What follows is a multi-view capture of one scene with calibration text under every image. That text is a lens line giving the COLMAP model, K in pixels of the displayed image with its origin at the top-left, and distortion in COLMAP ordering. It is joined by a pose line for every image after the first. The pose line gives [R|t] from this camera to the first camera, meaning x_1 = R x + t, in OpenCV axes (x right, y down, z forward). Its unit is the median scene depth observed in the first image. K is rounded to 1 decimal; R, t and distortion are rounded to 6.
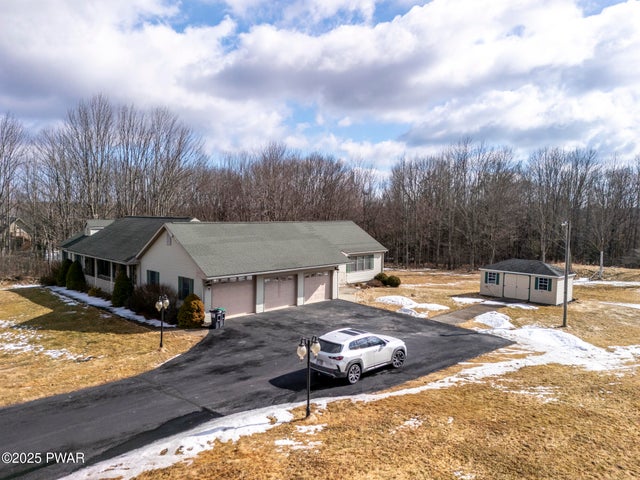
lens RADIAL K [[468.1, 0, 320.0], [0, 468.1, 240.0], [0, 0, 1]] dist [0.037598, -0.001723]
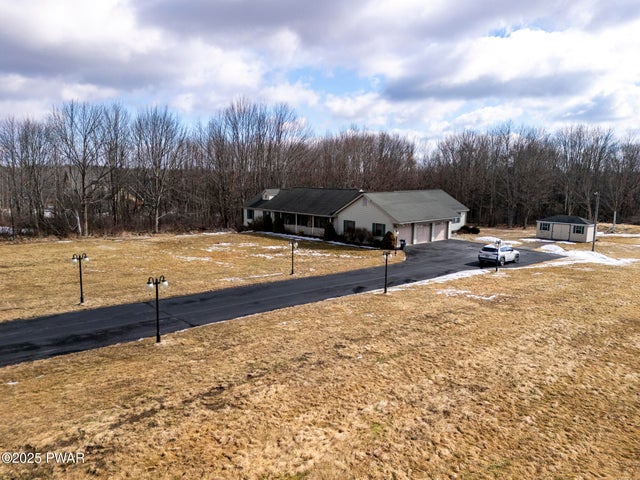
lens RADIAL K [[468.1, 0, 320.0], [0, 468.1, 240.0], [0, 0, 1]] dist [0.037598, -0.001723]
pose [[0.999853, 0.004277, -0.016608, -0.396298], [-0.002972, 0.996963, 0.077824, 0.003708], [0.016891, -0.077763, 0.996829, -0.652440]]
